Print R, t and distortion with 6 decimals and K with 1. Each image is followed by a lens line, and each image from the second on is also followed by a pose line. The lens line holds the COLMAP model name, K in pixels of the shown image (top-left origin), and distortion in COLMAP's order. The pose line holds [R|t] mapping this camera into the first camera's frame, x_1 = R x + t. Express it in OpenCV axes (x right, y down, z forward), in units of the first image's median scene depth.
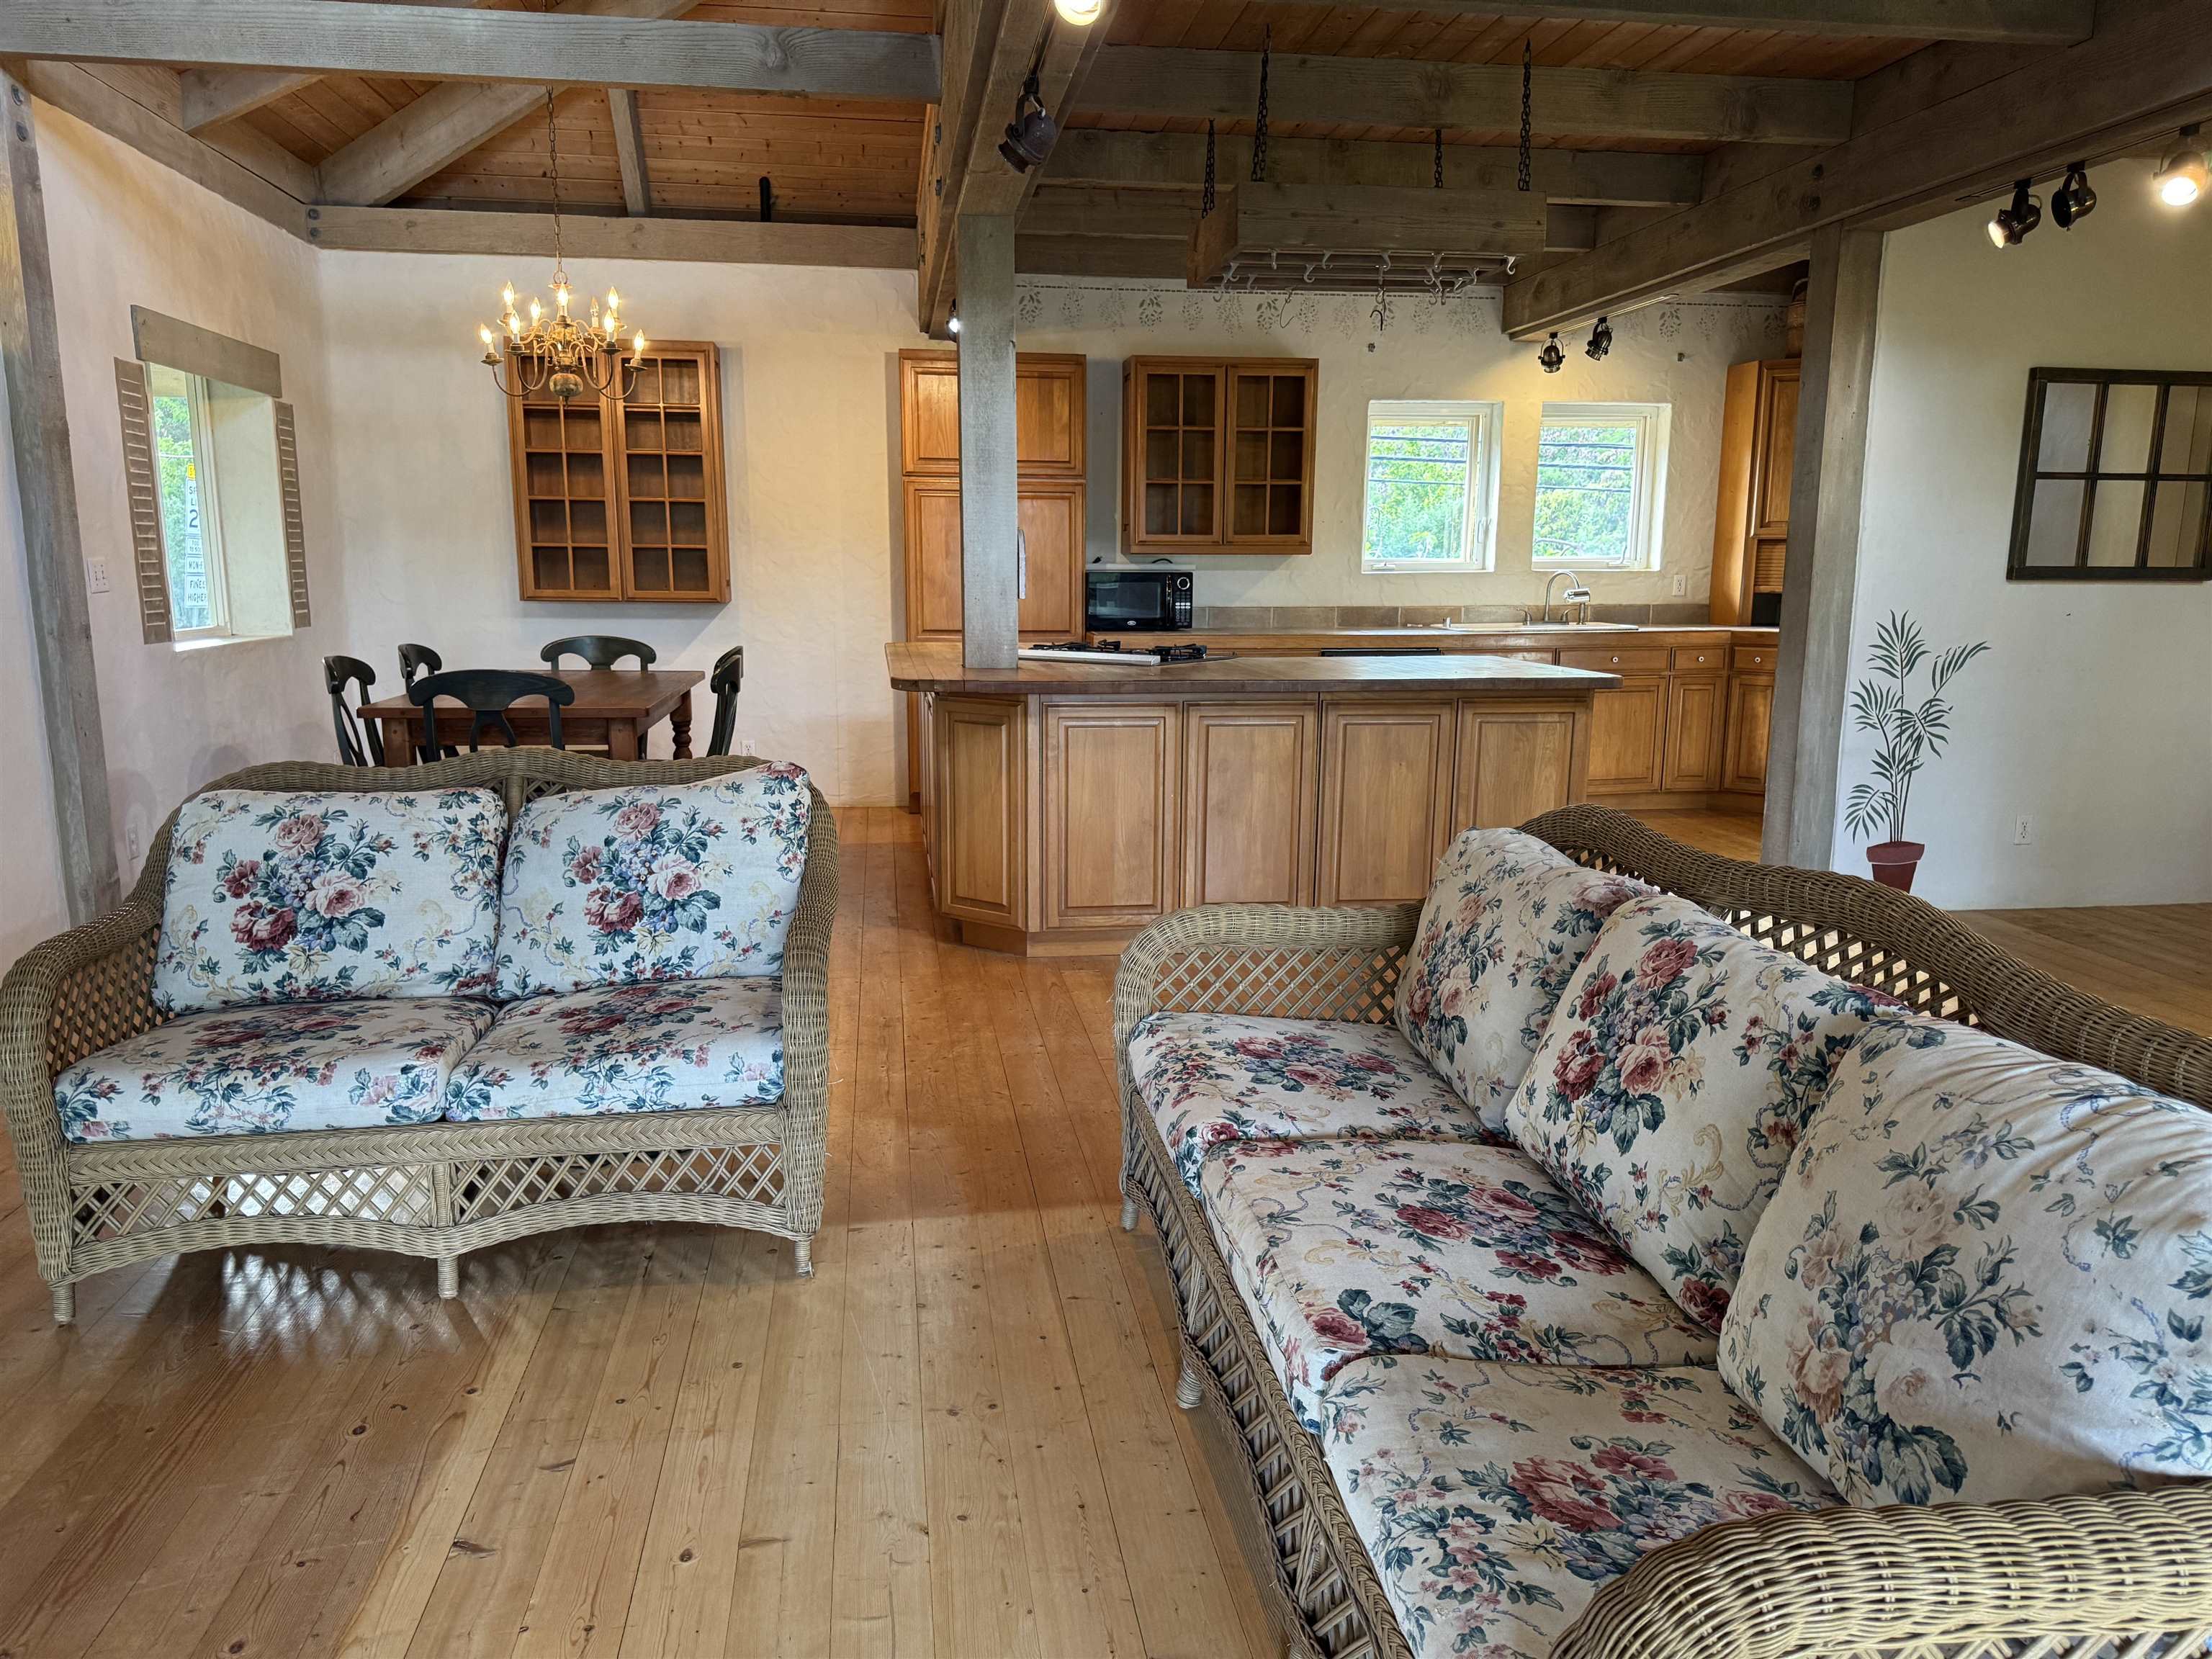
lens RADIAL K [[1591.6, 0, 1106.0], [0, 1591.6, 829.5], [0, 0, 1]] dist [0.124218, -0.144180]
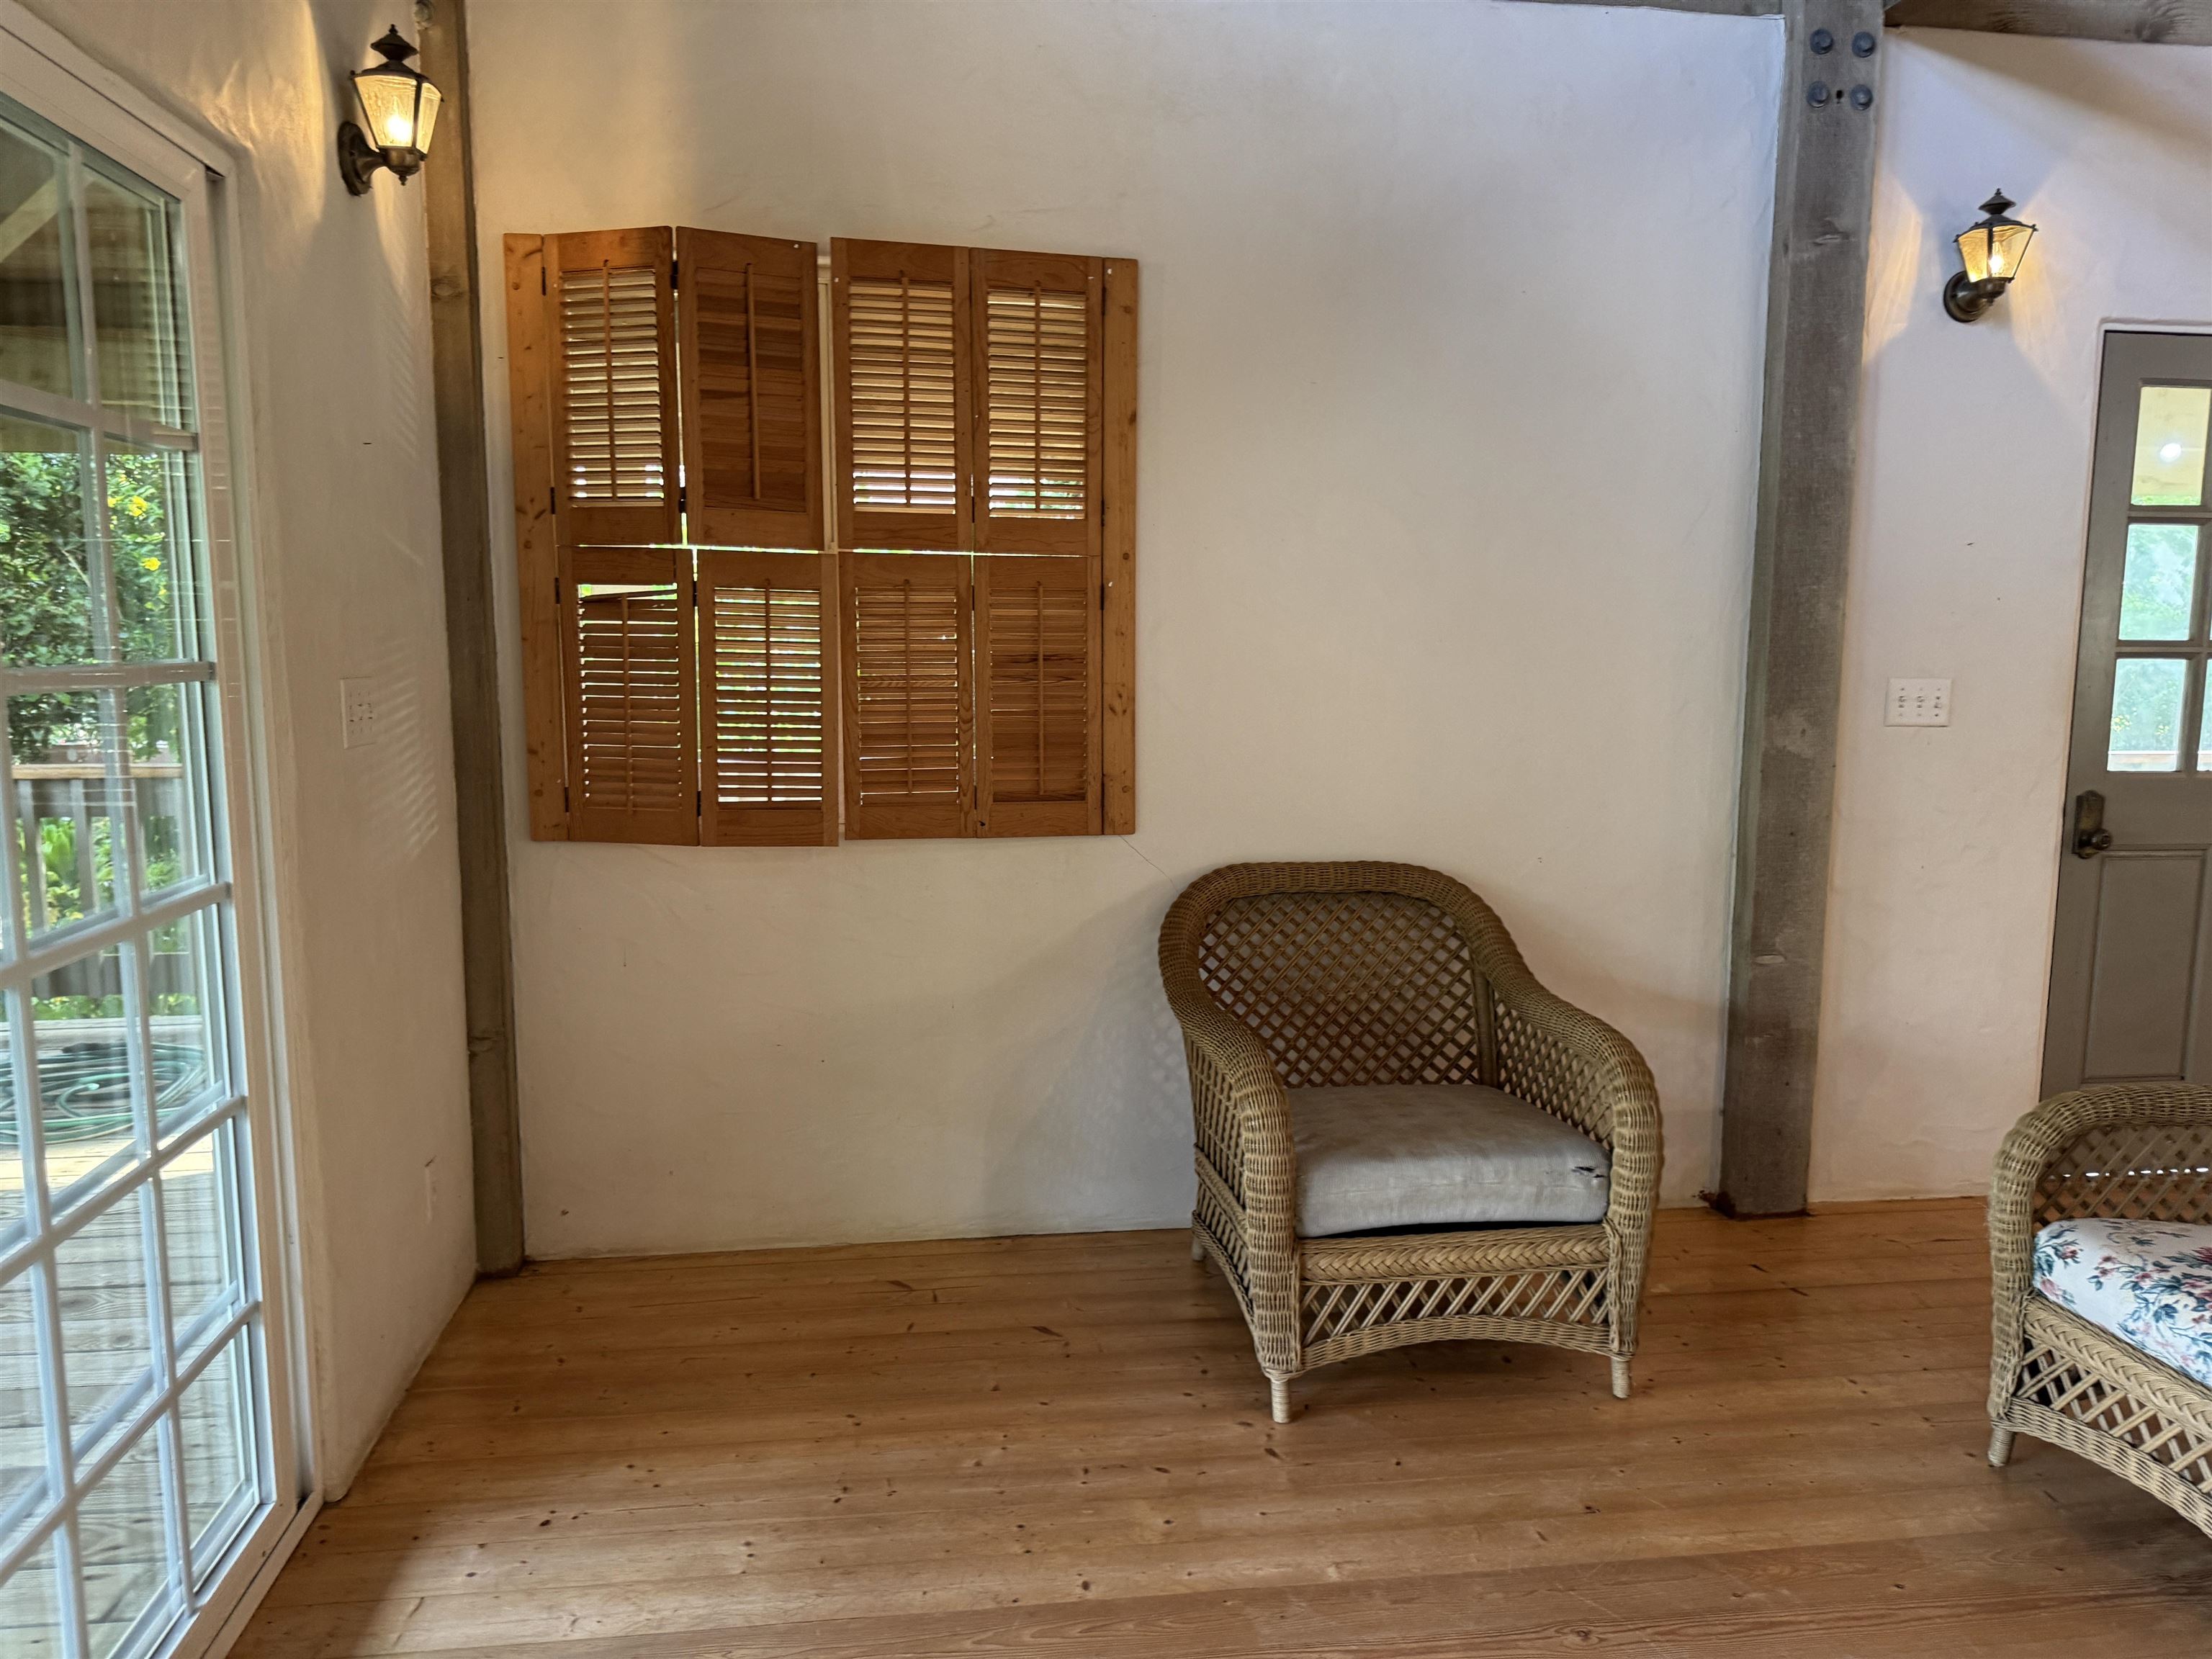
lens RADIAL K [[1586.6, 0, 1106.0], [0, 1586.6, 829.5], [0, 0, 1]] dist [0.086448, -0.106385]
pose [[-0.003497, 0.126363, -0.991978, 0.269691], [-0.181511, 0.975426, 0.124894, -0.090667], [0.983383, 0.180491, 0.019525, 0.394248]]
